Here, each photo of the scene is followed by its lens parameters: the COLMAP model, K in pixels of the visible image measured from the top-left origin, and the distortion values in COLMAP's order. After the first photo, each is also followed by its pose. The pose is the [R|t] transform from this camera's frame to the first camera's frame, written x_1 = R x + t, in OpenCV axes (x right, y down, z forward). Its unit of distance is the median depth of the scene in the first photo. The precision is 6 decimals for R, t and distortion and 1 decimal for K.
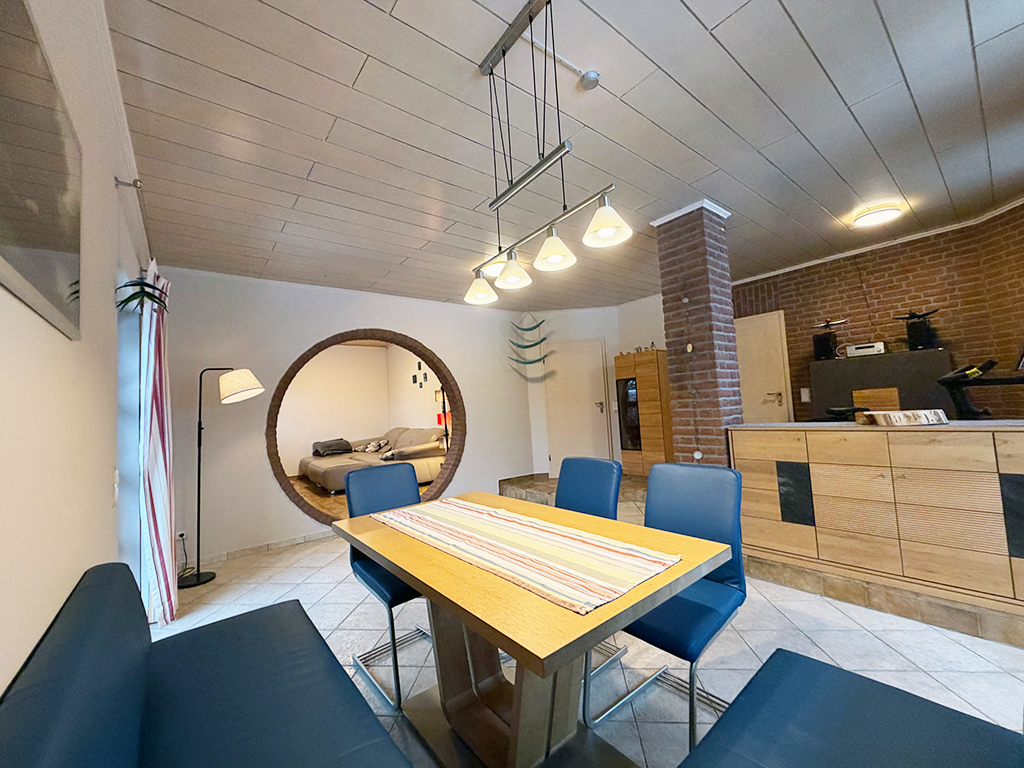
lens RADIAL K [[406.4, 0, 507.3], [0, 406.4, 383.2], [0, 0, 1]] dist [0.001026, 0.000183]
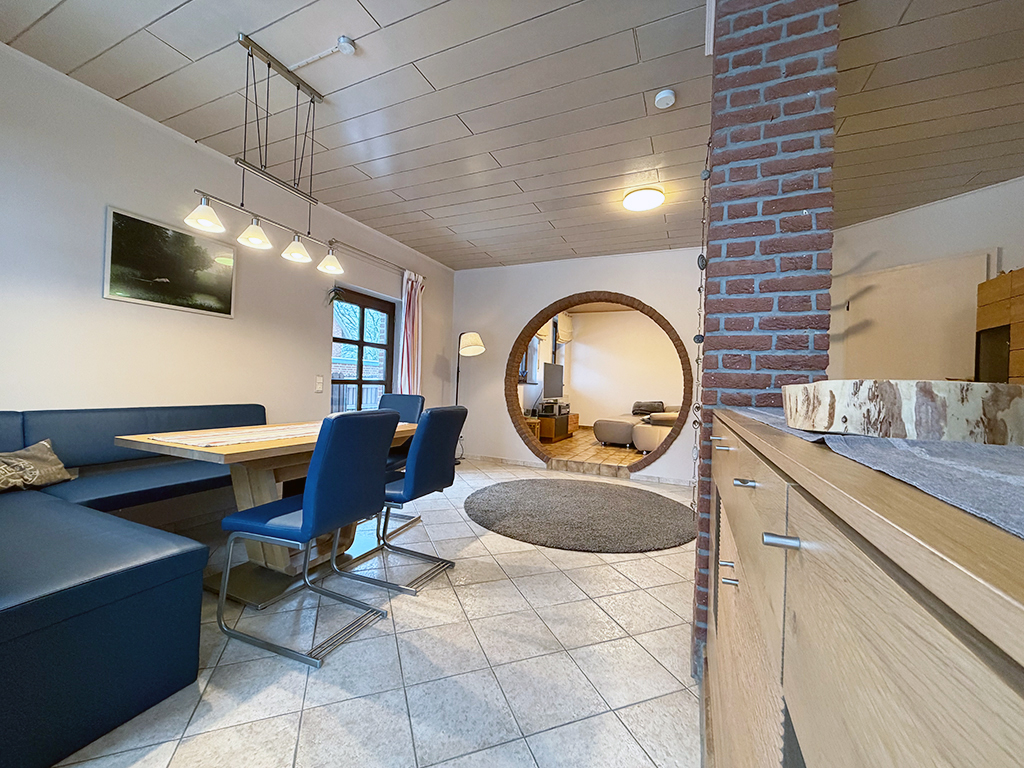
lens RADIAL K [[406.4, 0, 506.8], [0, 406.4, 384.8], [0, 0, 1]] dist [0.001026, 0.000183]
pose [[0.449782, 0.075344, -0.889955, 0.468825], [-0.007716, 0.996726, 0.080483, 0.021281], [0.893105, -0.029332, 0.448890, 0.285285]]
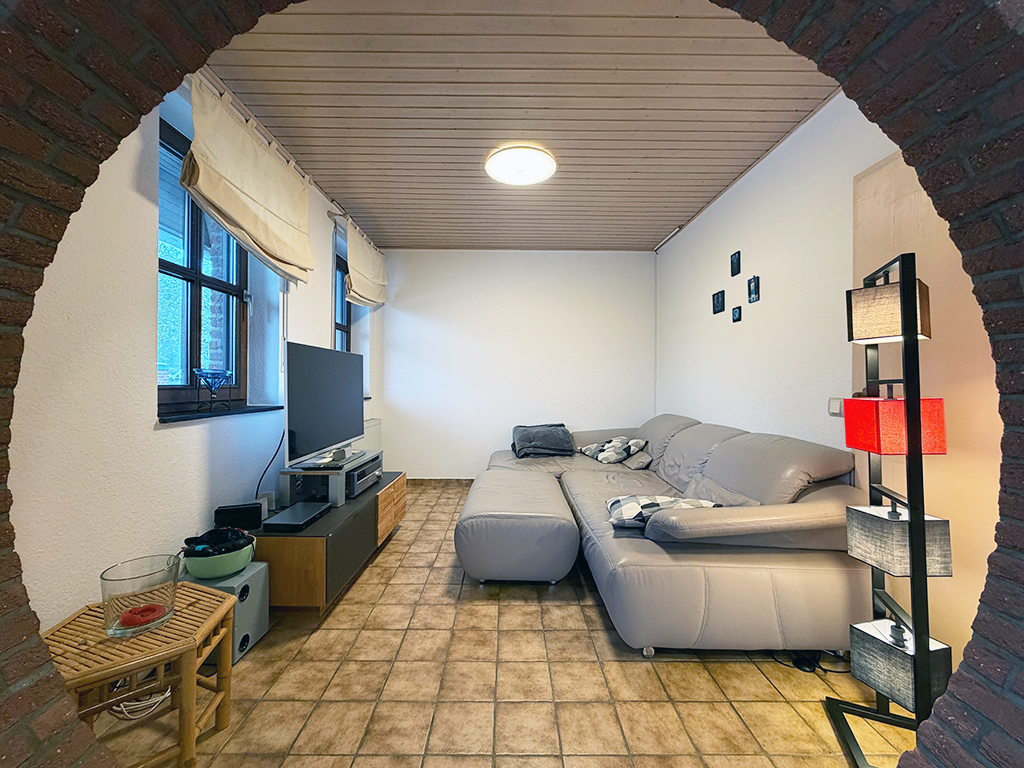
lens RADIAL K [[406.4, 0, 511.9], [0, 406.4, 379.4], [0, 0, 1]] dist [0.001026, 0.000183]
pose [[0.793023, 0.060099, -0.606220, -0.199497], [-0.017003, 0.996918, 0.076590, 0.055865], [0.608954, -0.050430, 0.791601, 0.776145]]
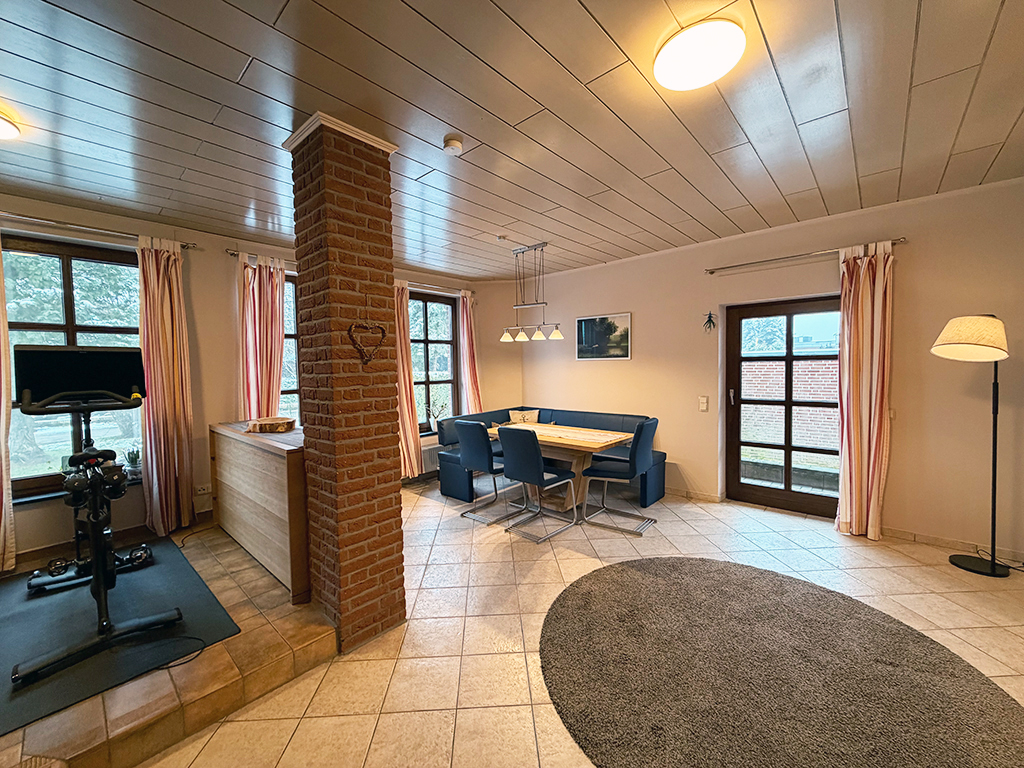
lens RADIAL K [[406.4, 0, 510.5], [0, 406.4, 383.7], [0, 0, 1]] dist [0.001026, 0.000183]
pose [[-0.983062, 0.084857, -0.162442, 0.188106], [0.086596, 0.996237, -0.003638, 0.010733], [0.161522, -0.017644, -0.986711, 1.026058]]
